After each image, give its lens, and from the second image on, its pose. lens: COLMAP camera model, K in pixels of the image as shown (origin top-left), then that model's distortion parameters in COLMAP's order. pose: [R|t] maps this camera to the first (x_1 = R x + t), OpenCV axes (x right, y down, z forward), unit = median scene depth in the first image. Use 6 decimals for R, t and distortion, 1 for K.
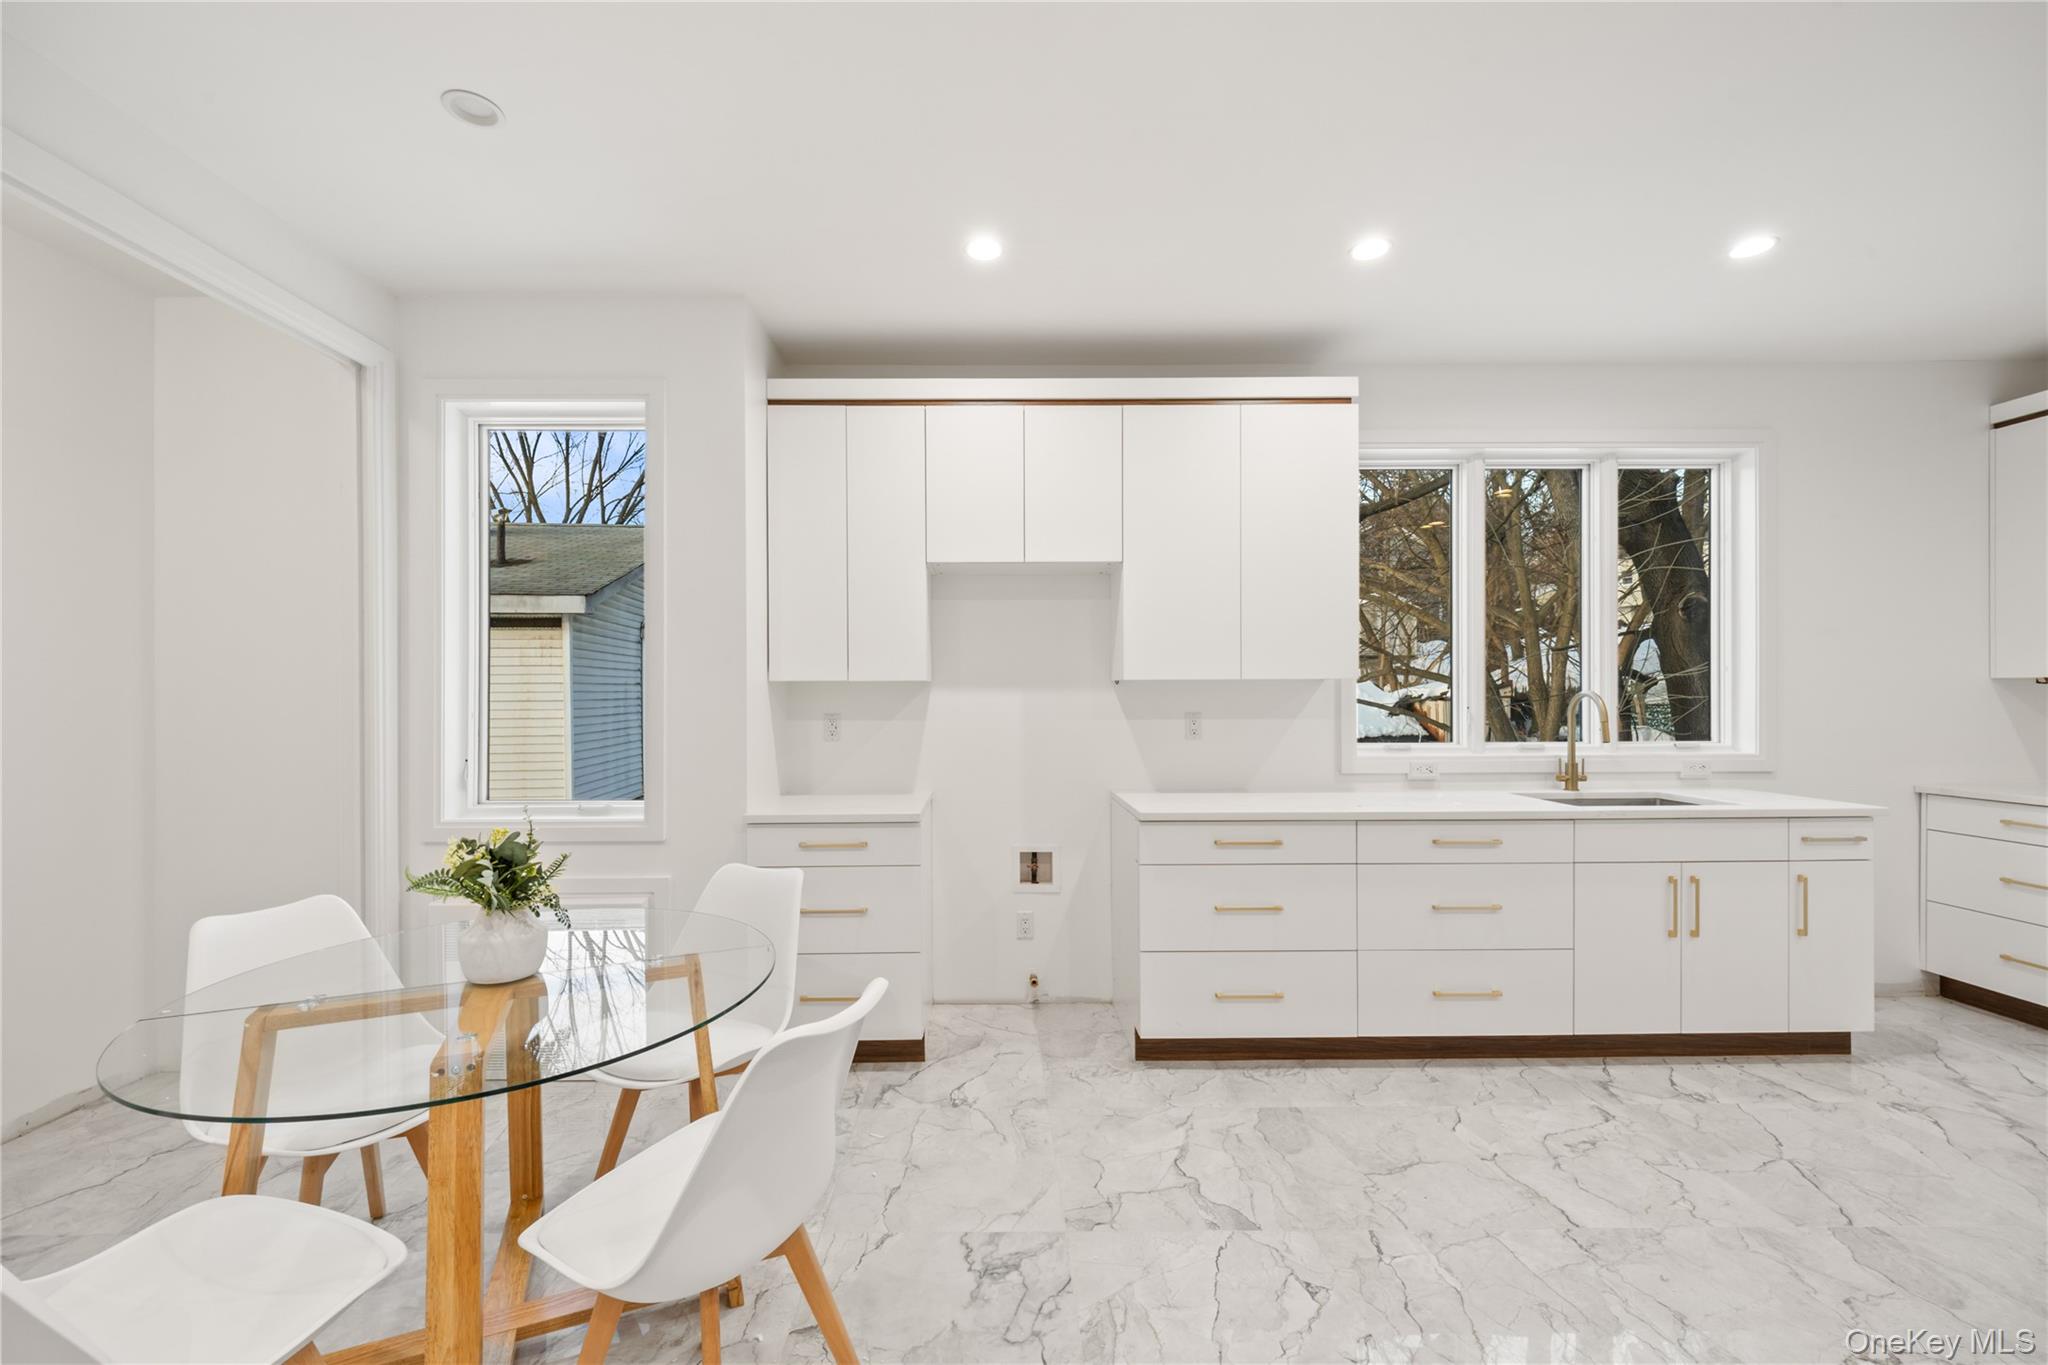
lens RADIAL K [[801.6, 0, 1006.5], [0, 801.6, 710.8], [0, 0, 1]] dist [-0.002753, 0.000069]
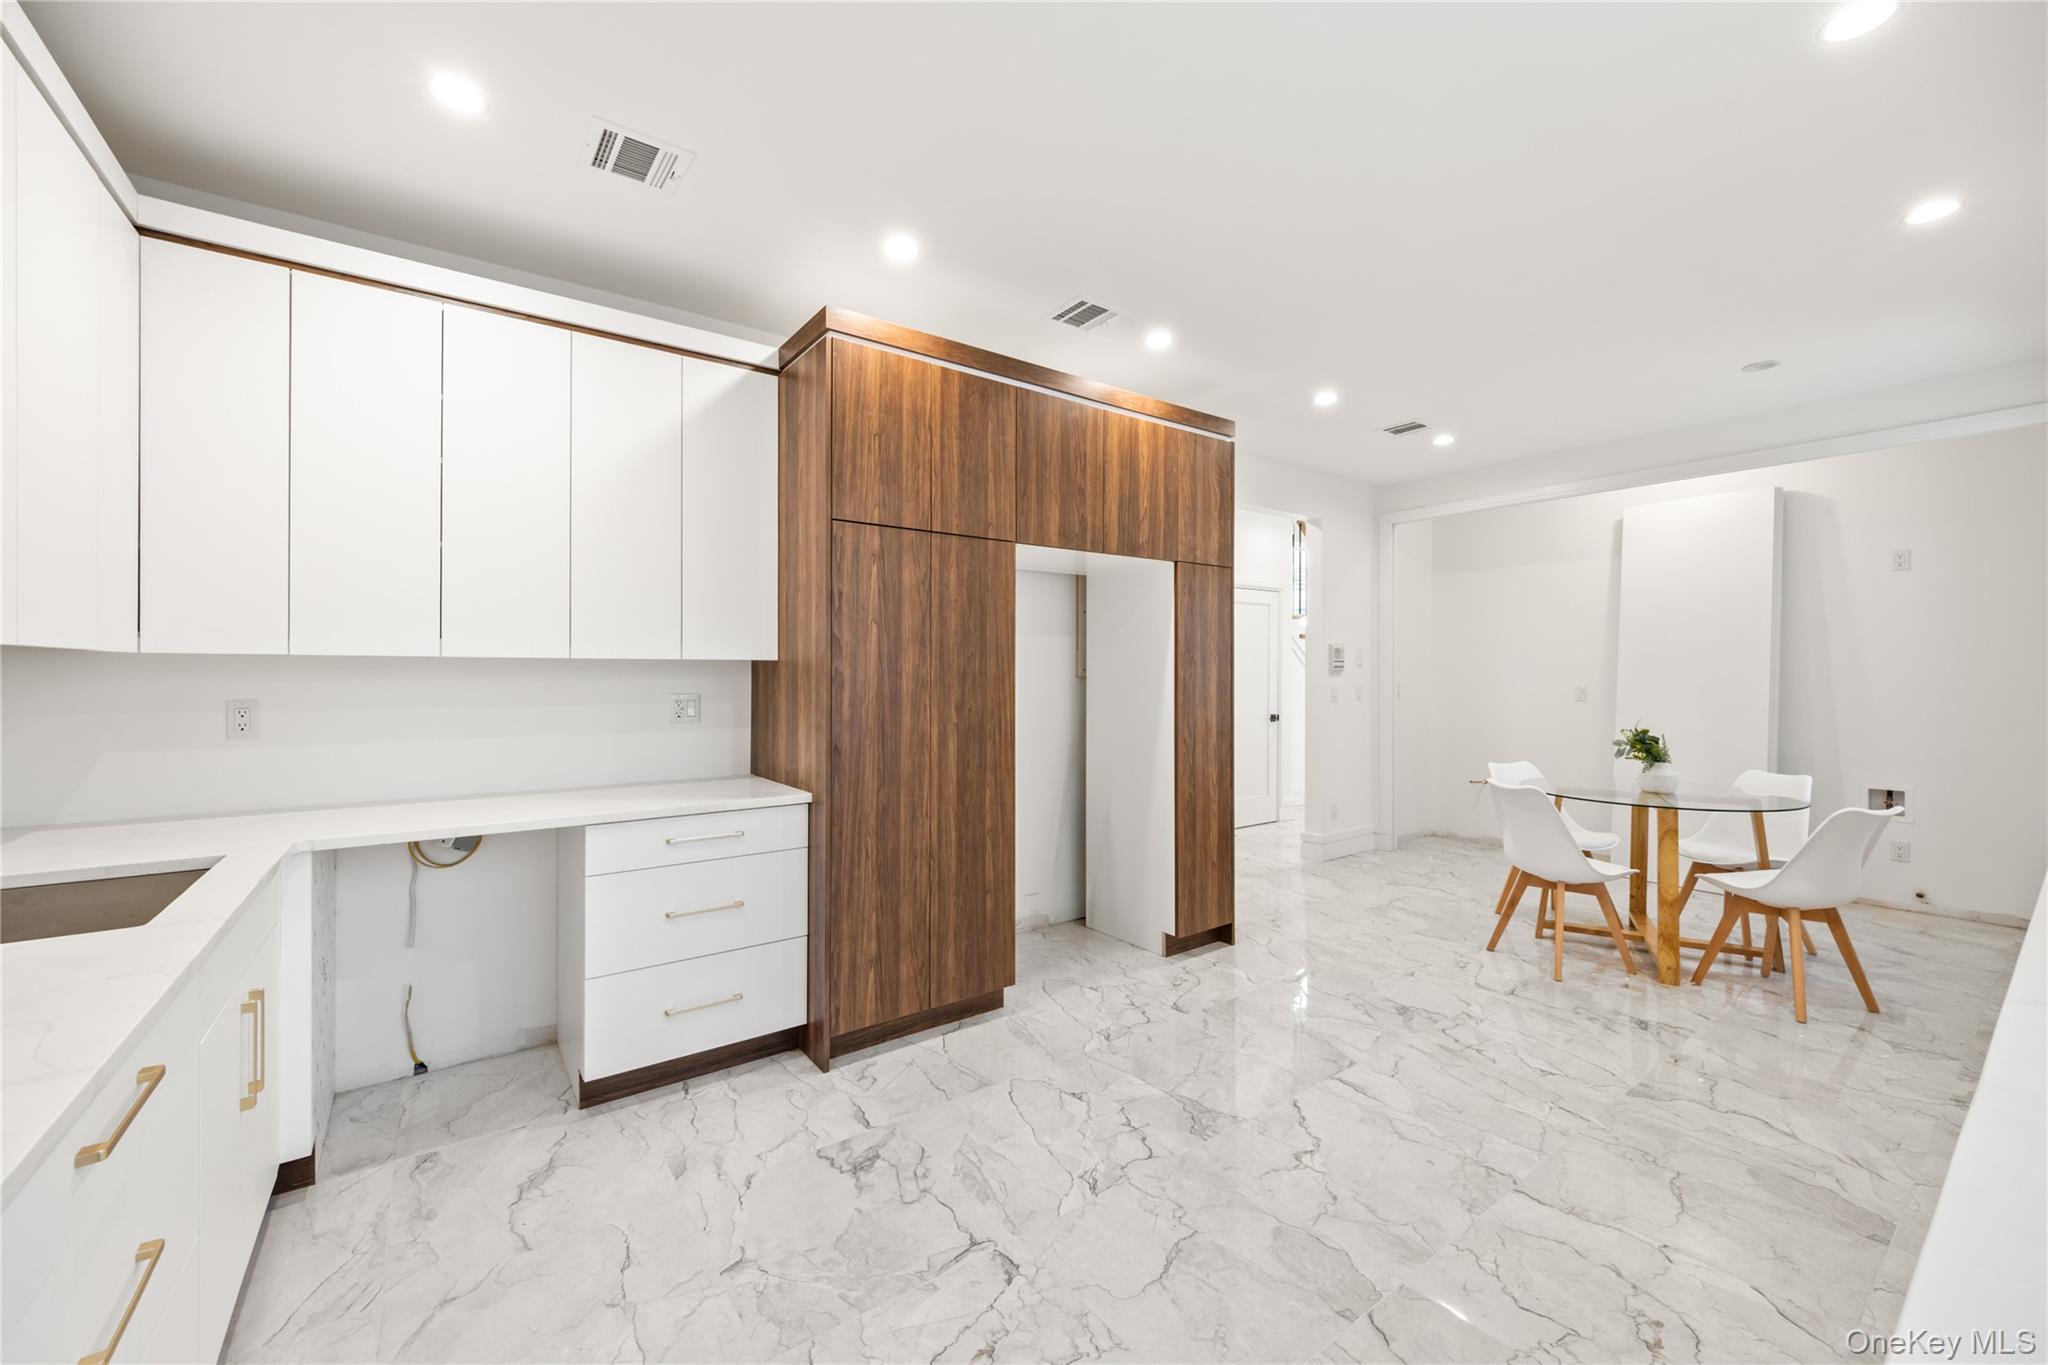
lens RADIAL K [[801.6, 0, 1016.7], [0, 801.6, 672.0], [0, 0, 1]] dist [-0.002753, 0.000069]
pose [[-0.811156, 0.006495, -0.584793, 1.561565], [0.000920, 0.999951, 0.009829, -0.032275], [0.584828, 0.007435, -0.811123, 1.236818]]
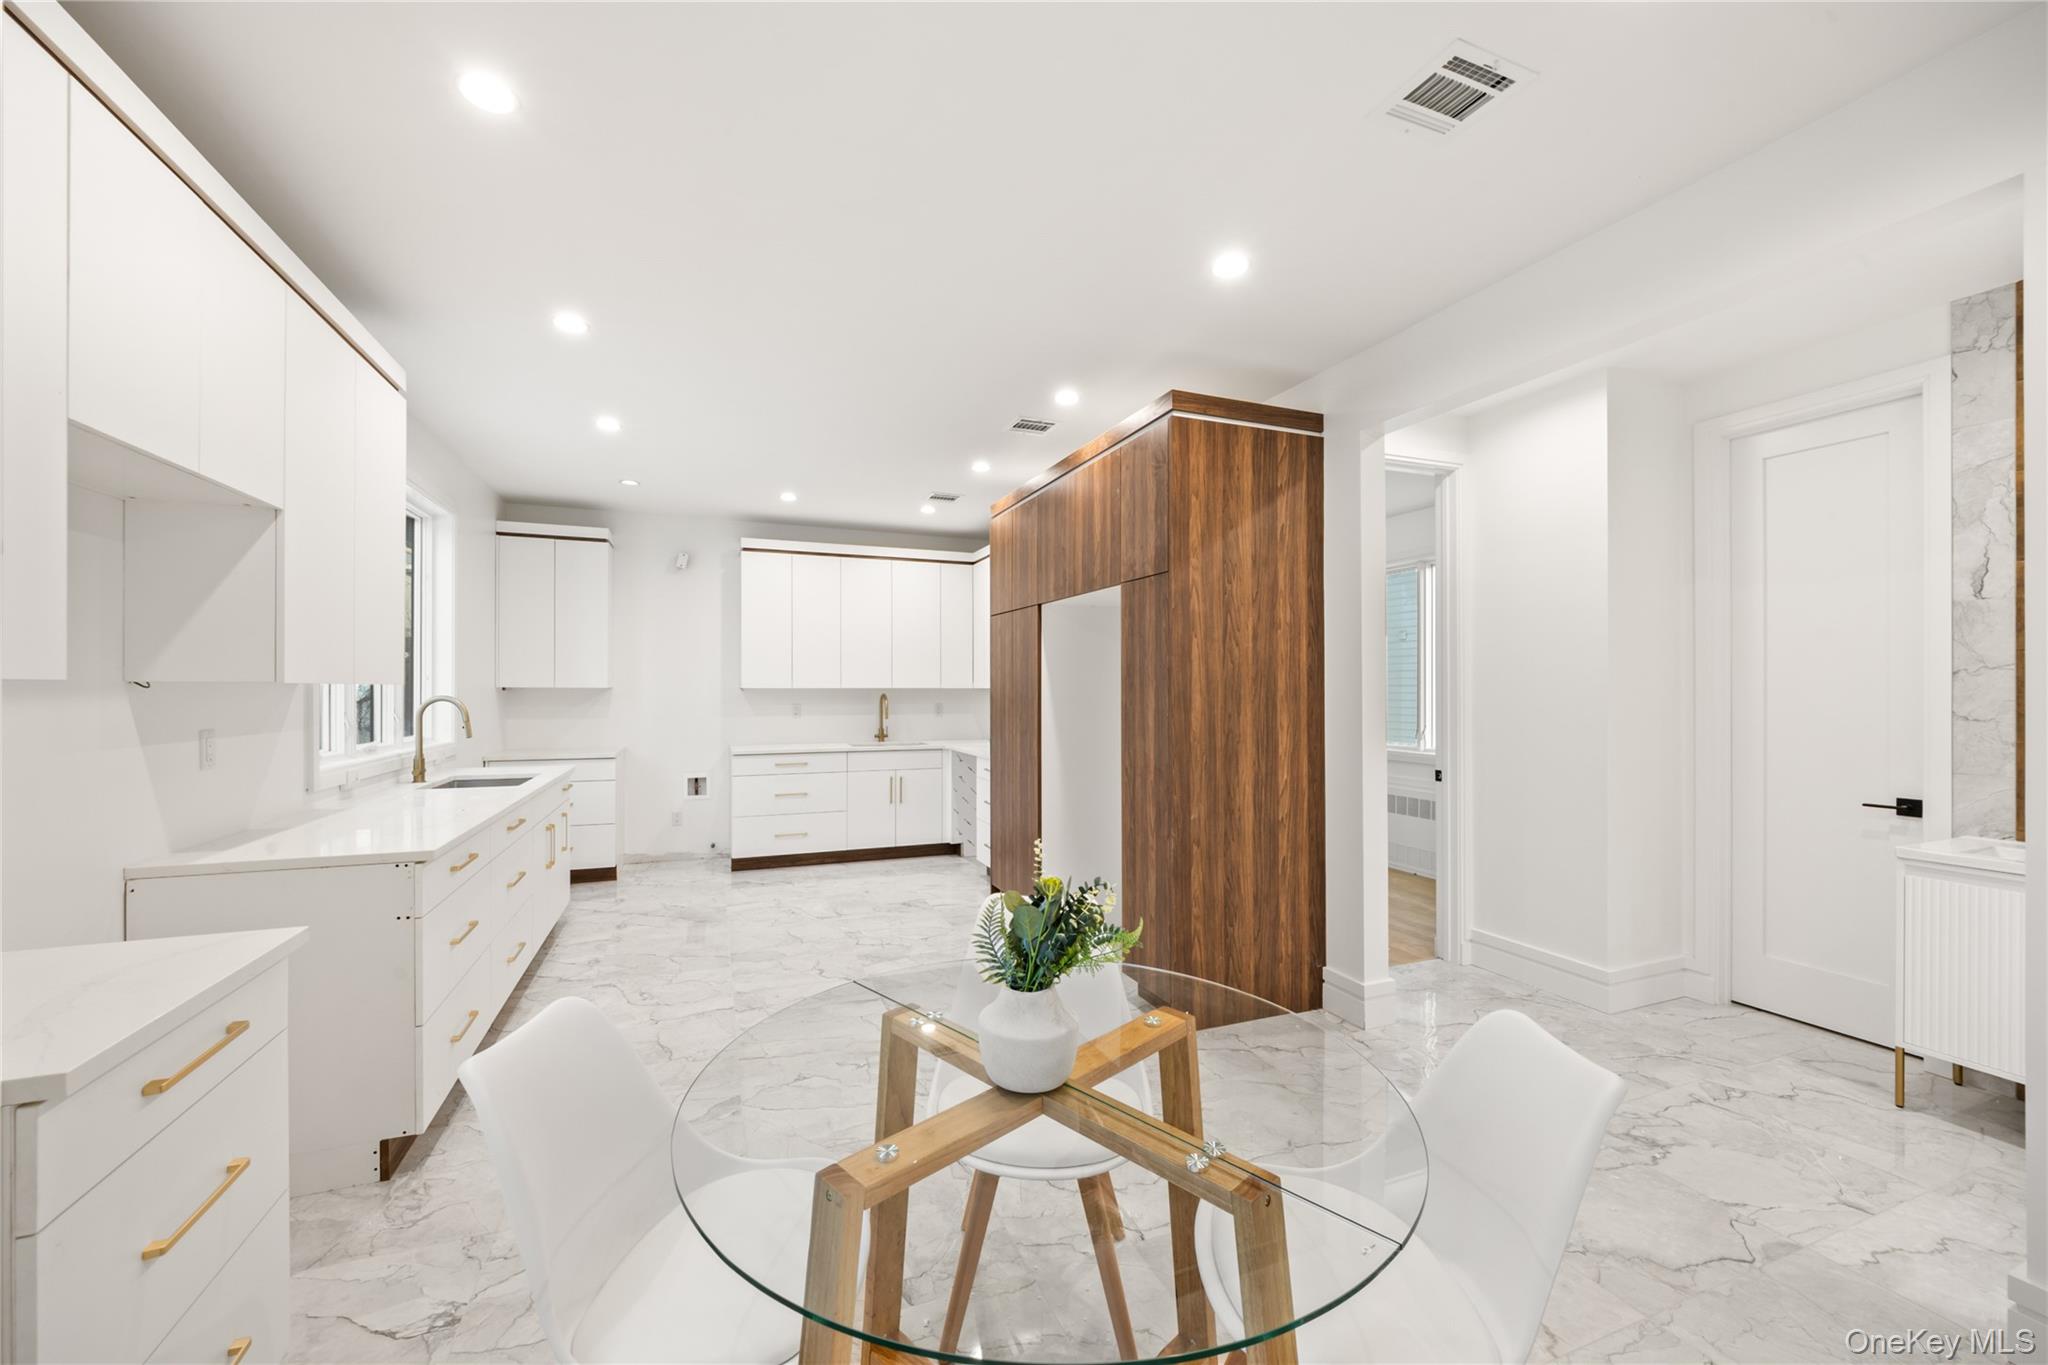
lens RADIAL K [[801.6, 0, 1006.7], [0, 801.6, 683.6], [0, 0, 1]] dist [-0.002753, 0.000069]
pose [[-0.347691, 0.006522, 0.937587, -0.956205], [0.009546, 0.999949, -0.003416, -0.040122], [-0.937561, 0.007763, -0.347735, 0.882539]]
